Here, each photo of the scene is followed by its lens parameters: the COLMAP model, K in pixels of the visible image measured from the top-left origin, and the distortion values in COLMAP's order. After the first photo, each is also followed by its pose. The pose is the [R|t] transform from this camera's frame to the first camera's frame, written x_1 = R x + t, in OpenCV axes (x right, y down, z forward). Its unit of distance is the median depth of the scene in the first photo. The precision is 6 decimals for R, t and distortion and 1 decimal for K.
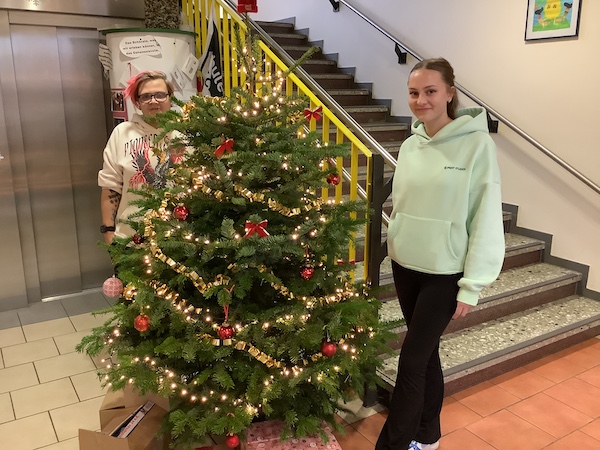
lens RADIAL K [[534.6, 0, 300.0], [0, 534.6, 225.0], [0, 0, 1]] dist [0.087953, -0.134806]
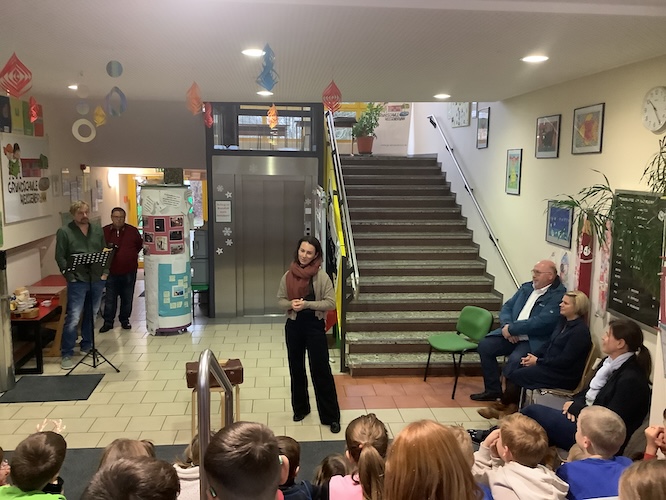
lens RADIAL K [[593.4, 0, 333.0], [0, 593.4, 250.0], [0, 0, 1]] dist [0.087953, -0.134806]
pose [[0.891357, 0.068616, -0.448078, 0.838258], [-0.114346, 0.990546, -0.075783, 0.027873], [0.438642, 0.118786, 0.890777, -0.878389]]
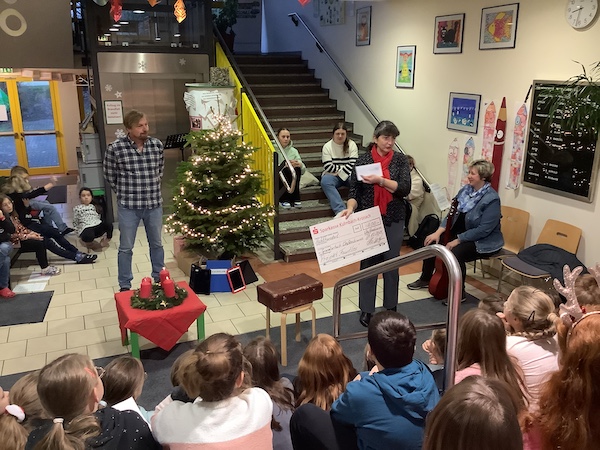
lens RADIAL K [[534.6, 0, 300.0], [0, 534.6, 225.0], [0, 0, 1]] dist [0.087953, -0.134806]
pose [[0.987541, 0.041532, -0.151784, 0.426616], [-0.034538, 0.998229, 0.048428, 0.052471], [0.153526, -0.042582, 0.987227, -0.938013]]
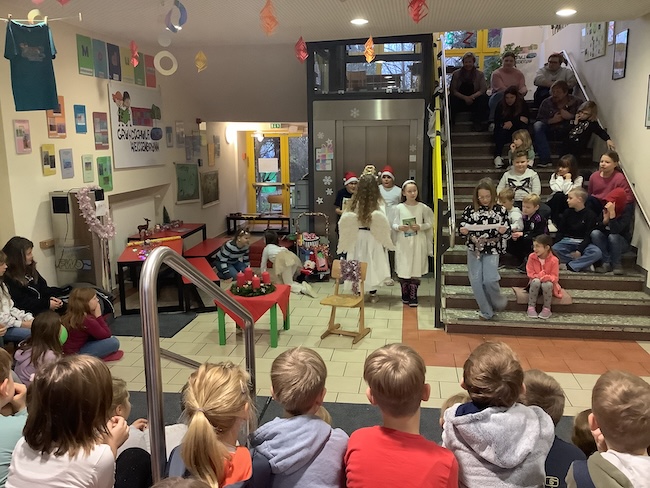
lens RADIAL K [[579.1, 0, 325.0], [0, 579.1, 244.0], [0, 0, 1]] dist [0.087953, -0.134806]
pose [[0.762142, 0.107326, -0.638451, 0.842050], [-0.141214, 0.989977, -0.002153, 0.071800], [0.631821, 0.091799, 0.769659, -0.670638]]
